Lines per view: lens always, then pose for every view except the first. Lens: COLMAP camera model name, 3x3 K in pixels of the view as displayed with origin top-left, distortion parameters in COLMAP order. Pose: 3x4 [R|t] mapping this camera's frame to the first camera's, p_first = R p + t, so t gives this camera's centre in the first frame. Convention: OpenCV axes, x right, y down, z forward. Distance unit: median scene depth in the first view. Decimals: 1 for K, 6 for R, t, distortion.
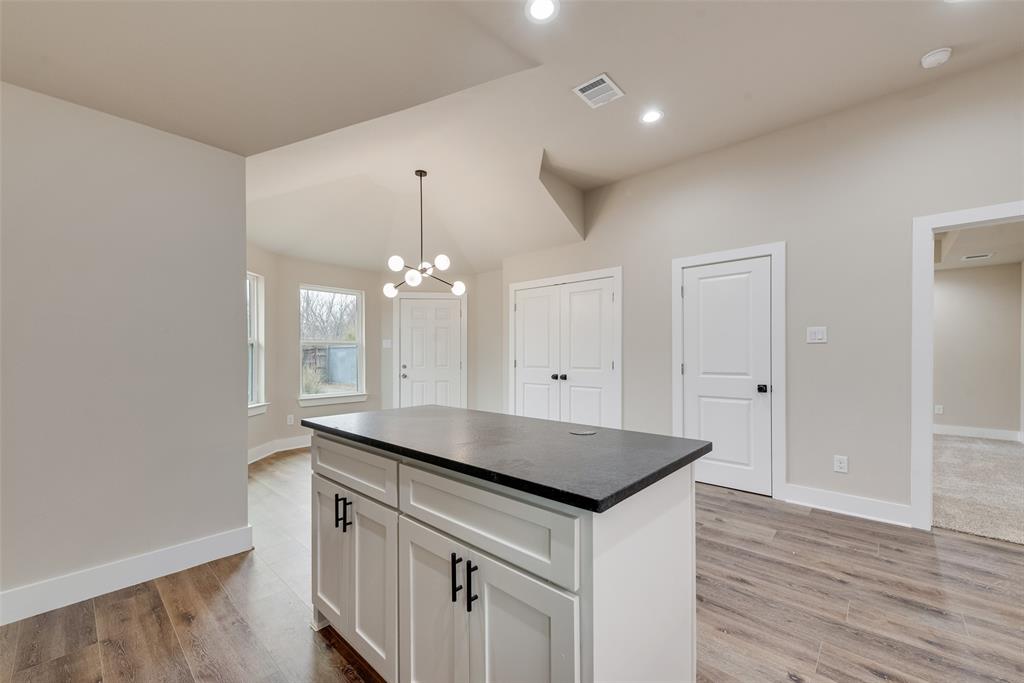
lens RADIAL K [[404.1, 0, 506.5], [0, 404.1, 351.3], [0, 0, 1]] dist [0.008505, -0.000622]
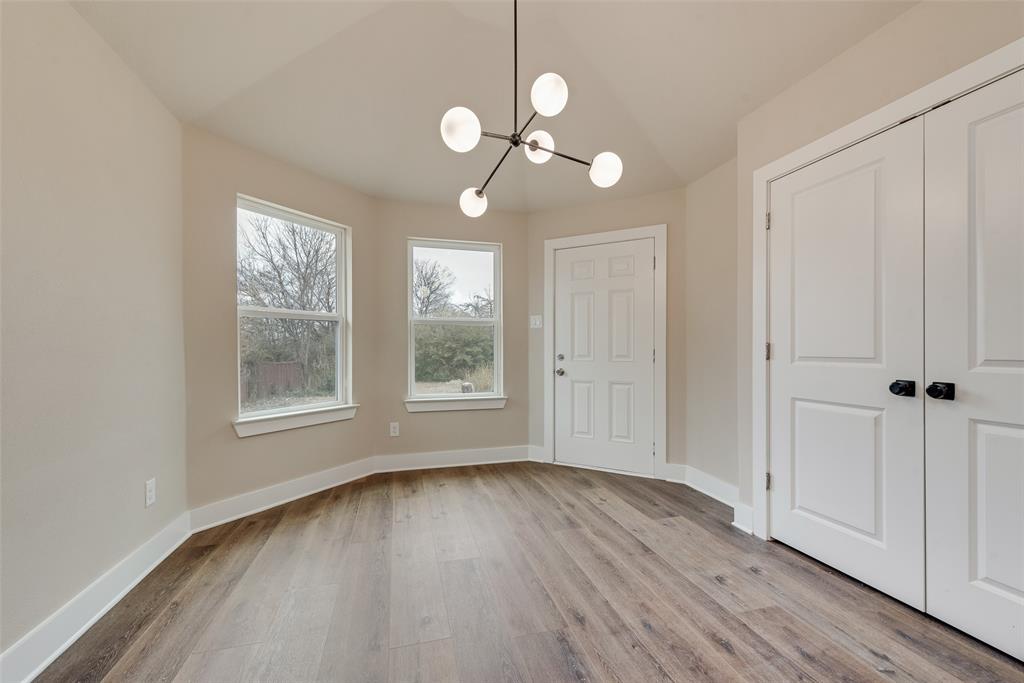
lens RADIAL K [[404.1, 0, 513.0], [0, 404.1, 351.6], [0, 0, 1]] dist [0.008505, -0.000622]
pose [[0.850260, 0.002150, -0.526358, 0.017933], [0.005397, 0.999903, 0.012803, 0.023545], [0.526335, -0.013727, 0.850166, 0.485427]]
